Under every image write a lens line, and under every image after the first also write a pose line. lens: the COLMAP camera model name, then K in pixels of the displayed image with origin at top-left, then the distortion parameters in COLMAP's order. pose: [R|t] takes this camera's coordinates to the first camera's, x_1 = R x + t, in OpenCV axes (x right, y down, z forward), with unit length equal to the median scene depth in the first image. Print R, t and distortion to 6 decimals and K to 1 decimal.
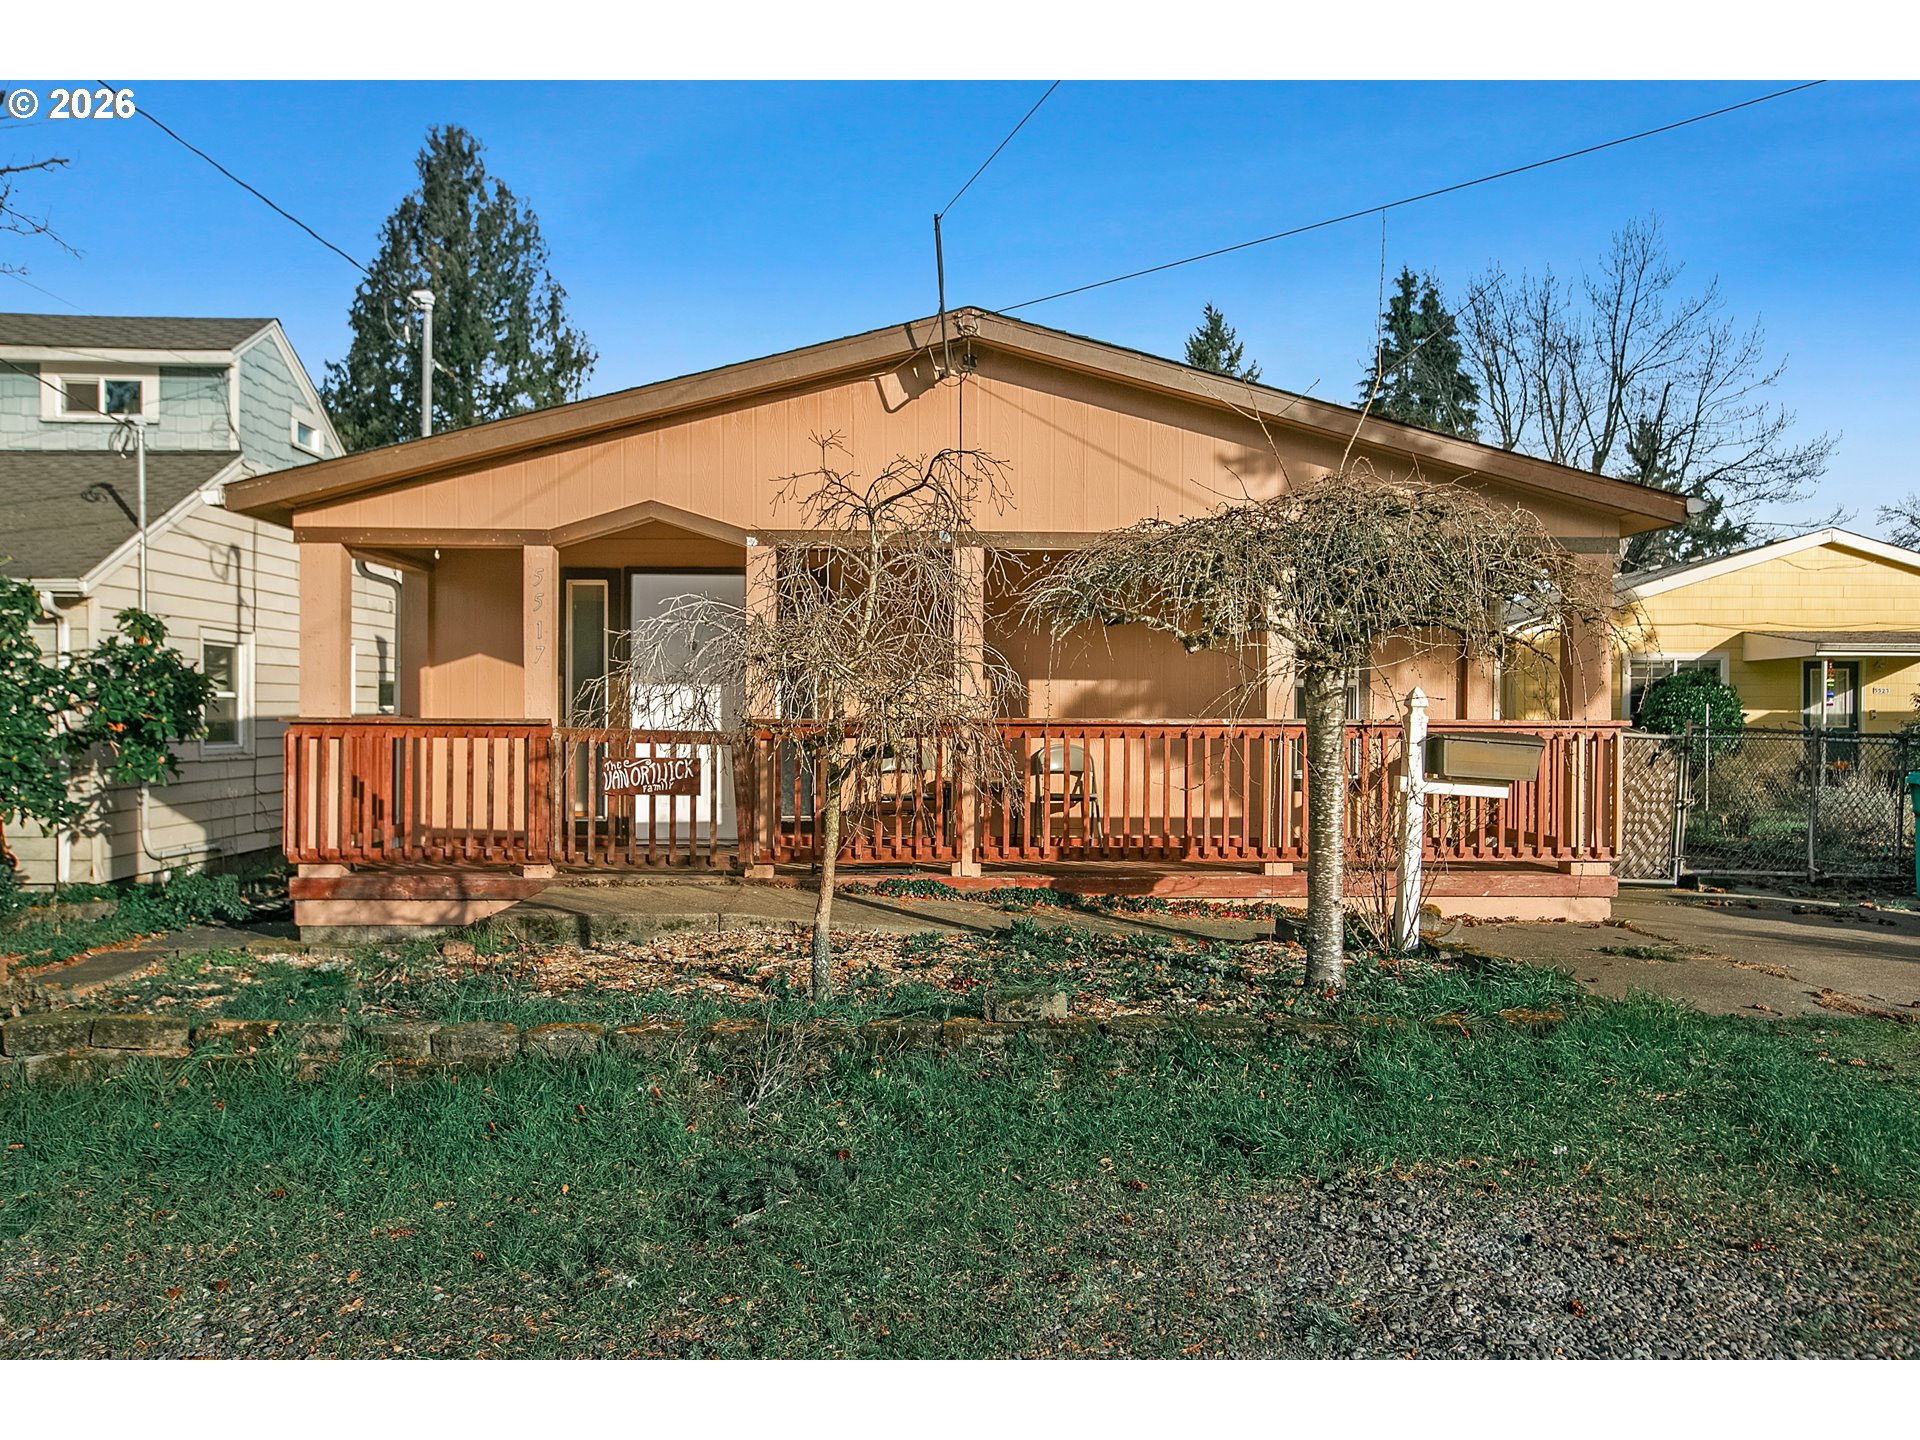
lens RADIAL K [[1420.3, 0, 960.0], [0, 1420.3, 720.0], [0, 0, 1]] dist [0.074921, 0.000793]
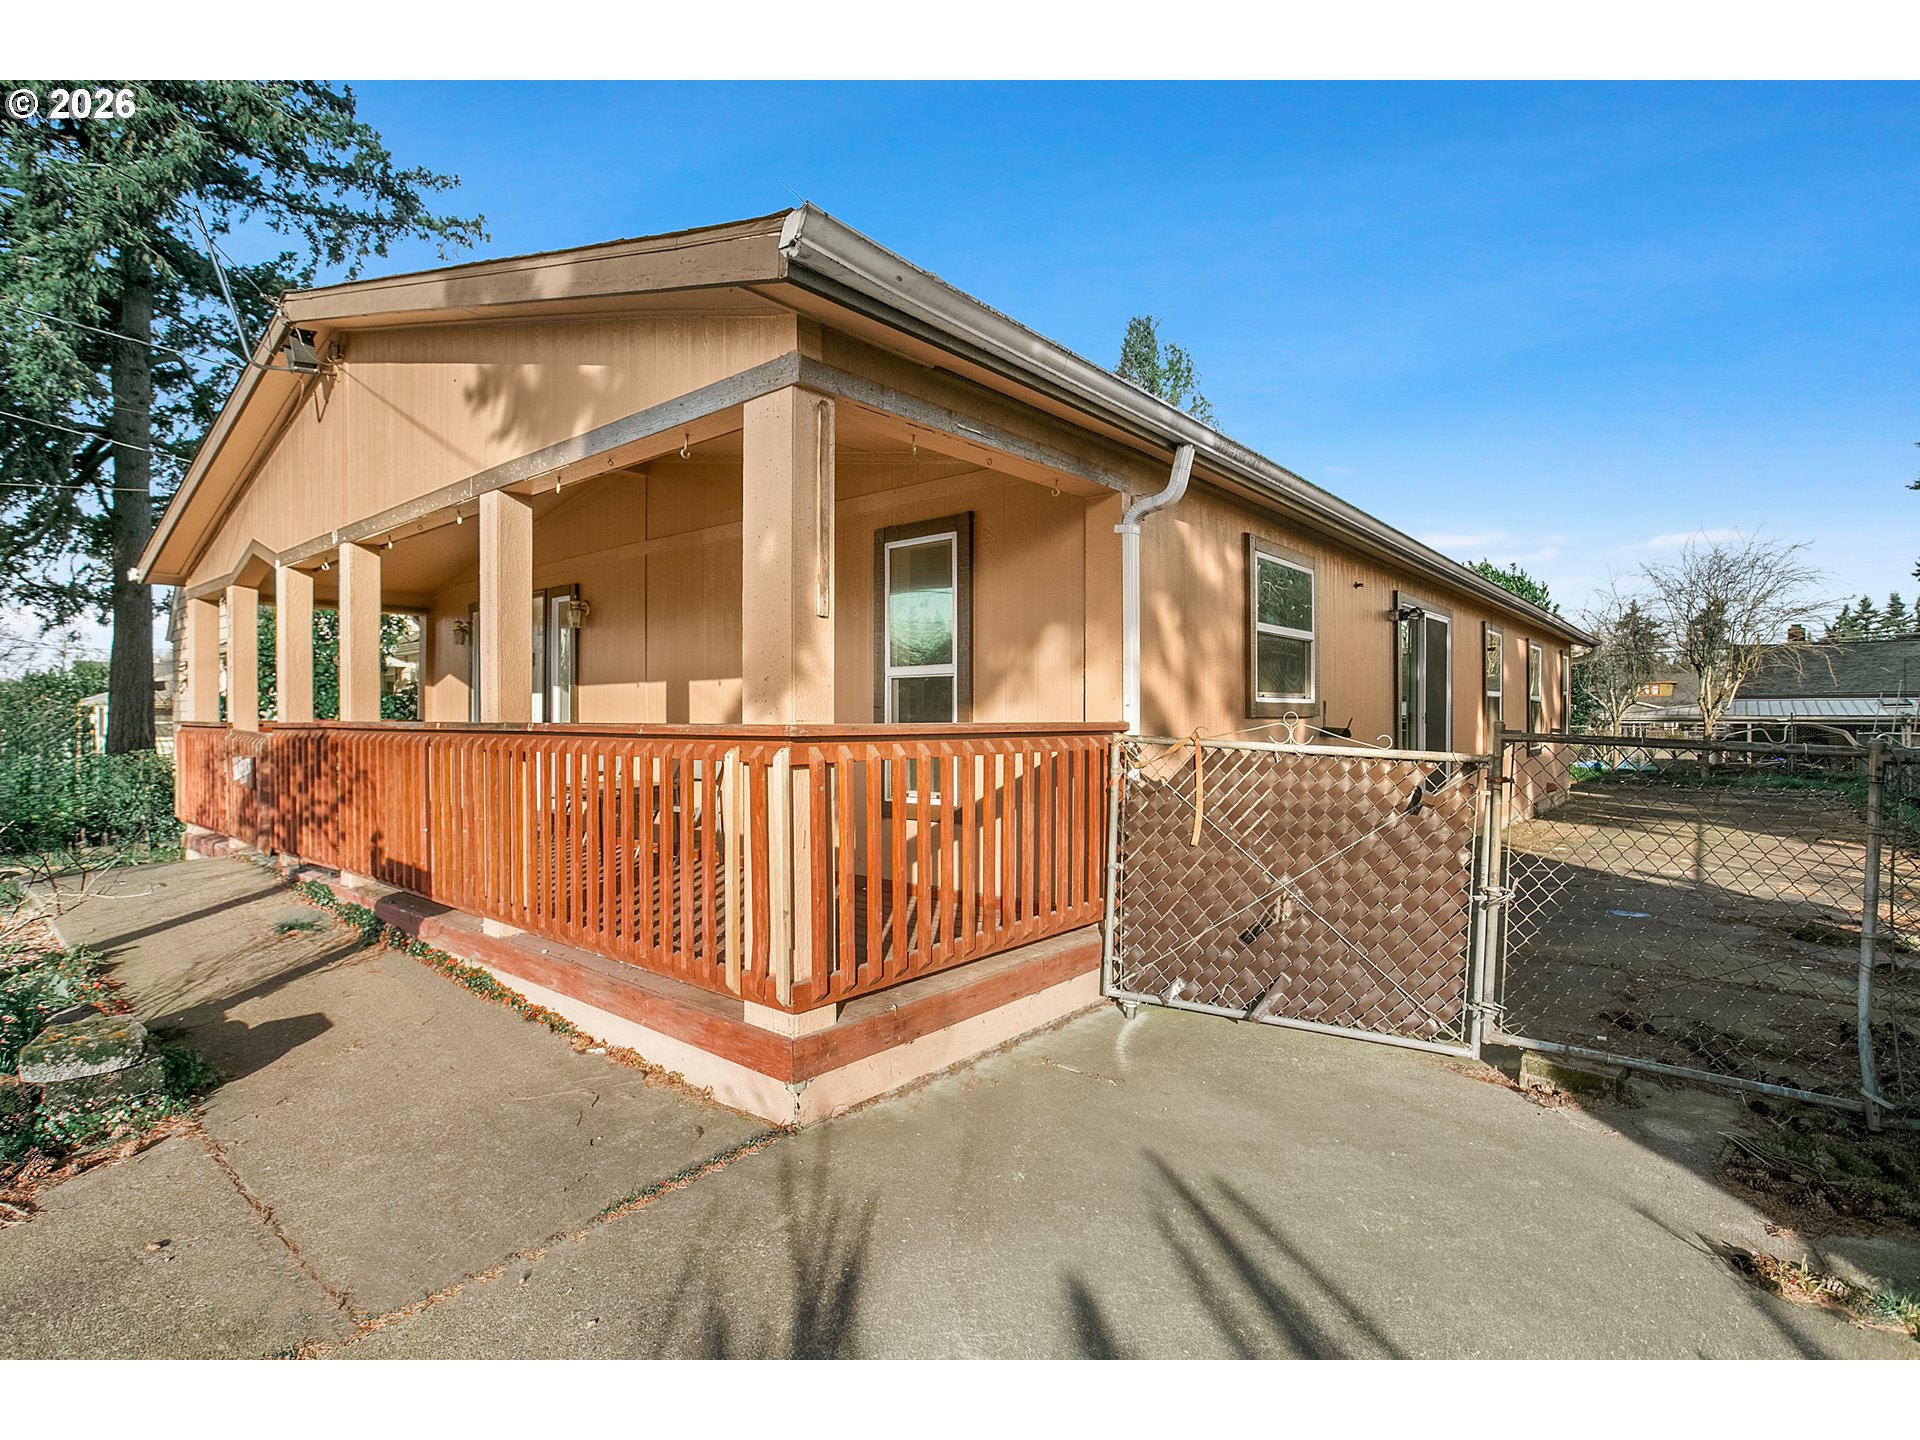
lens RADIAL K [[915.7, 0, 960.0], [0, 915.7, 720.0], [0, 0, 1]] dist [-0.003077, -0.000445]
pose [[0.756363, -0.003589, -0.654142, 0.577145], [-0.002362, 0.999963, -0.008218, 0.001080], [0.654148, 0.007761, 0.756327, 0.658665]]
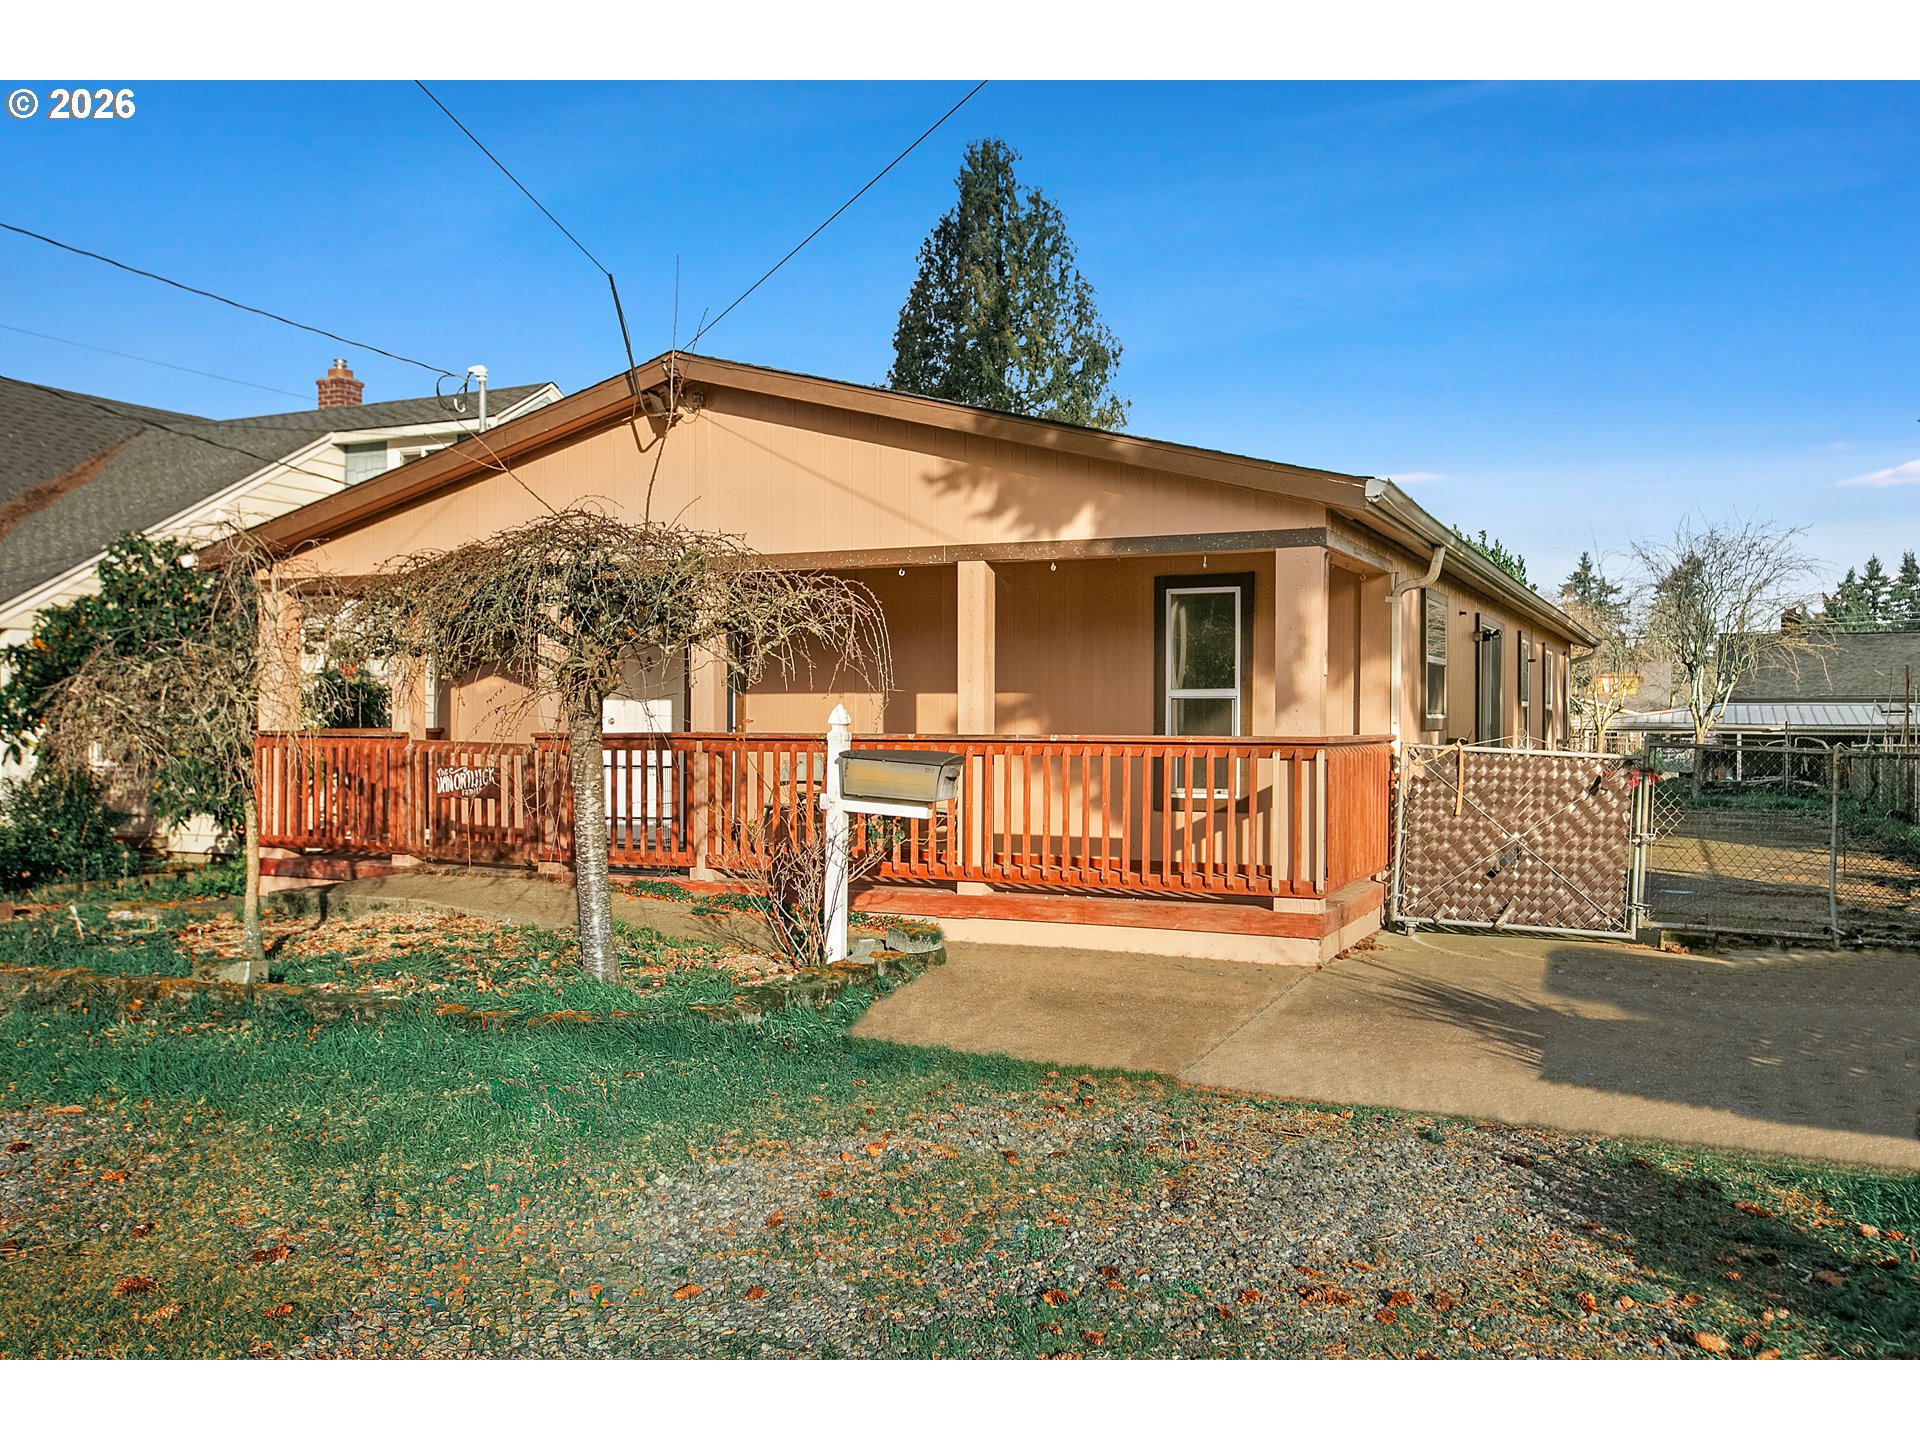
lens RADIAL K [[1589.6, 0, 960.0], [0, 1589.6, 720.0], [0, 0, 1]] dist [0.112311, -0.000144]
pose [[0.904951, -0.000775, -0.425516, 0.551424], [-0.004211, 0.999933, -0.010779, 0.001405], [0.425495, 0.011546, 0.904887, -0.003206]]
